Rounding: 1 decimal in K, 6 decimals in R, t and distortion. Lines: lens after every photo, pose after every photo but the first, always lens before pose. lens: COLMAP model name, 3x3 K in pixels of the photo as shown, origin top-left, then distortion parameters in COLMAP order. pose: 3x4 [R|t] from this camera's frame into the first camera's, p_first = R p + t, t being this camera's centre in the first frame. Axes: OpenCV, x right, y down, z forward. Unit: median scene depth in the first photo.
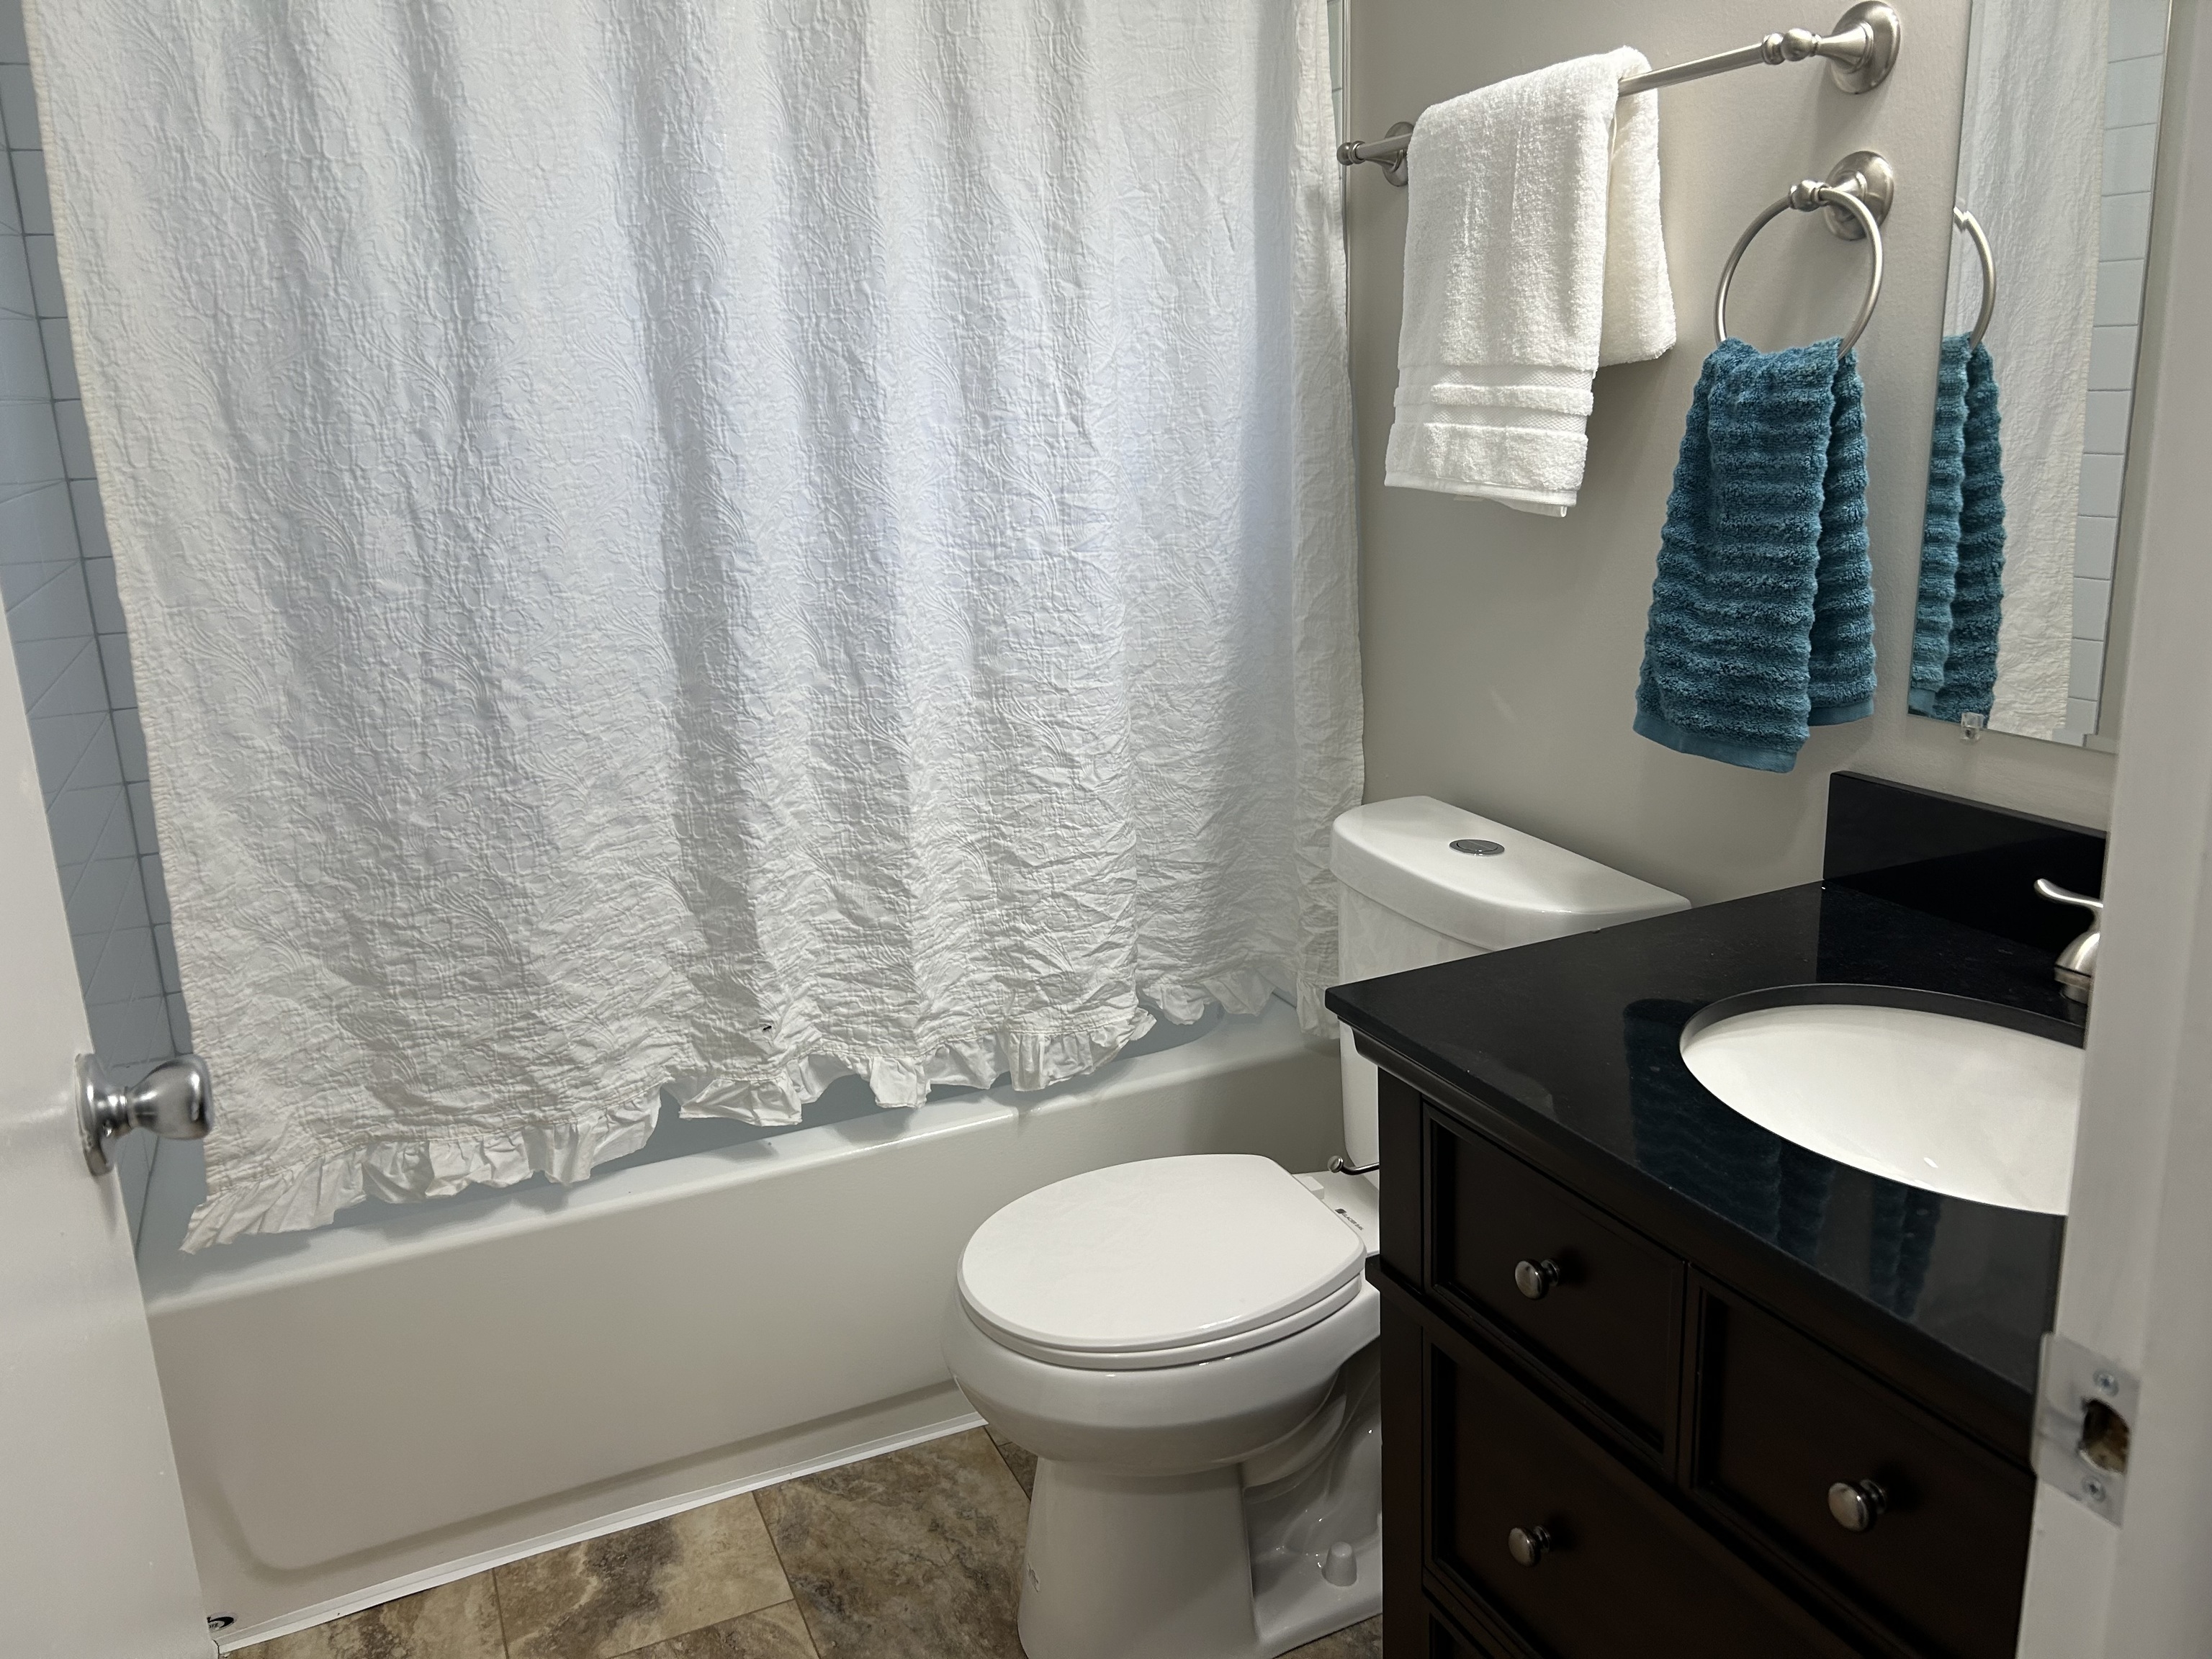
lens RADIAL K [[1666.8, 0, 1100.3], [0, 1666.8, 827.3], [0, 0, 1]] dist [0.050885, -0.053062]
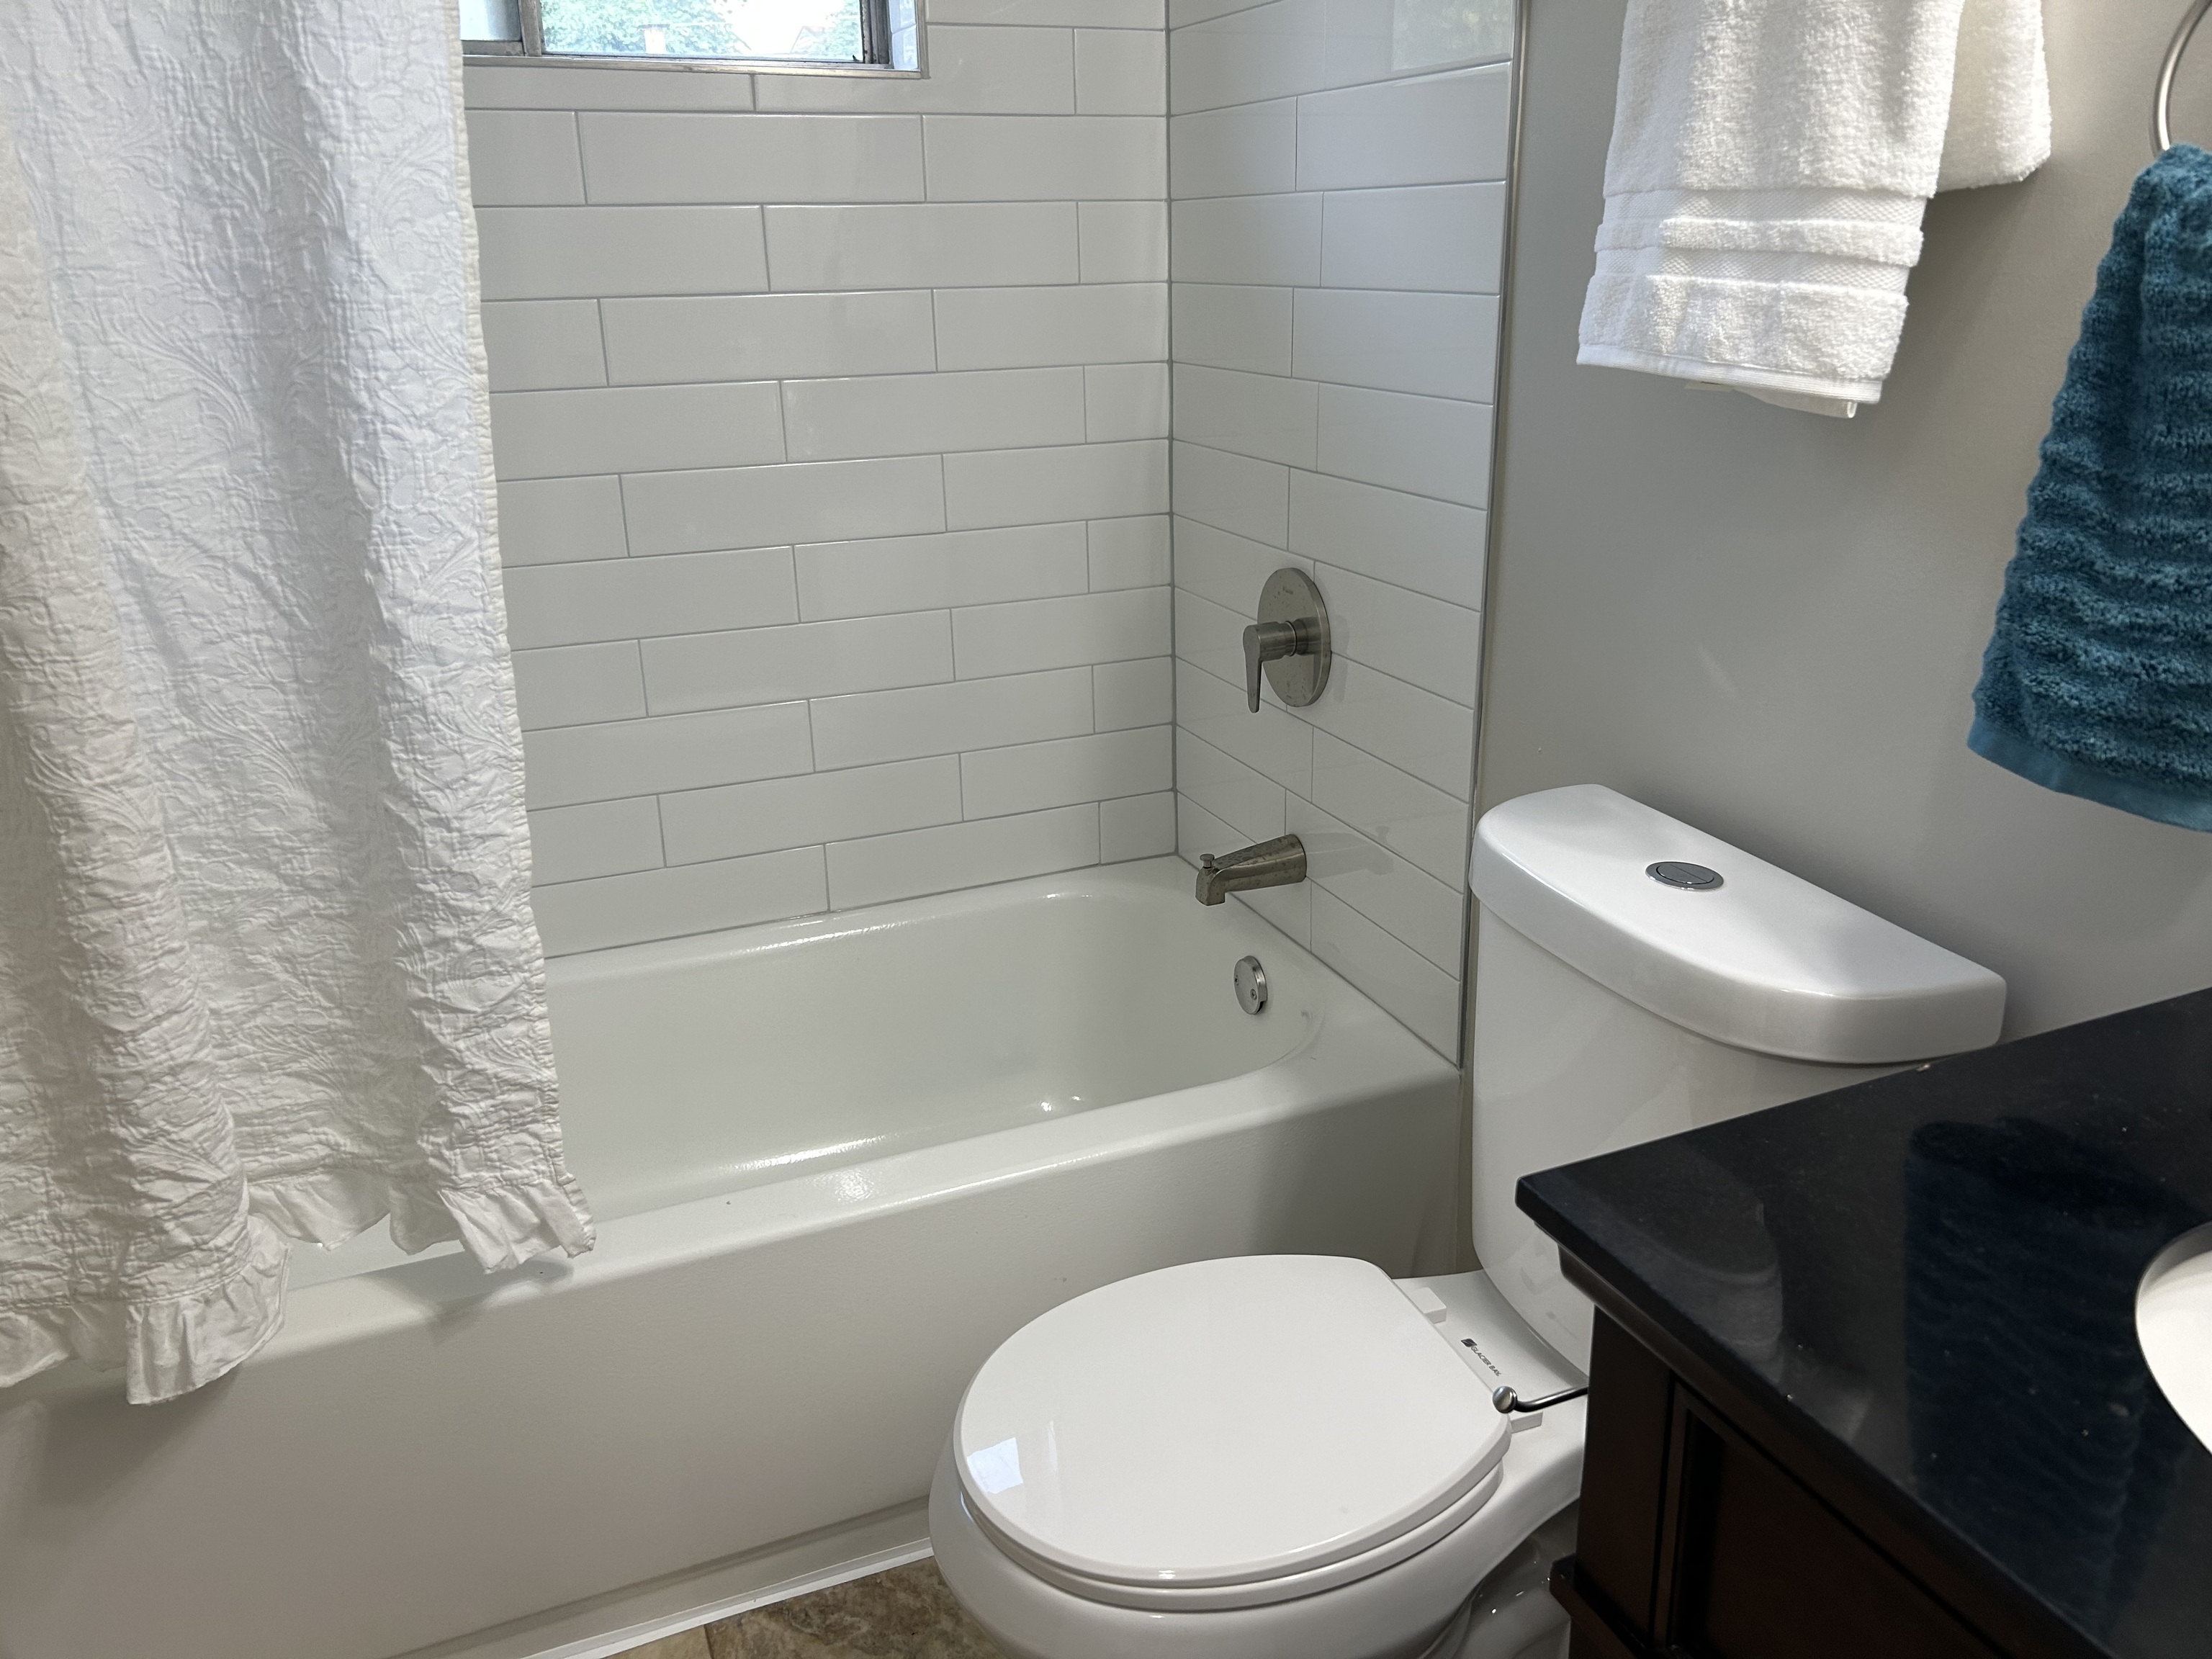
lens RADIAL K [[1666.8, 0, 1116.4], [0, 1666.8, 818.3], [0, 0, 1]] dist [0.050885, -0.053062]
pose [[0.999292, 0.028322, -0.024768, -0.003377], [-0.026479, 0.997068, 0.071796, -0.065803], [0.026729, -0.071089, 0.997112, 0.305993]]
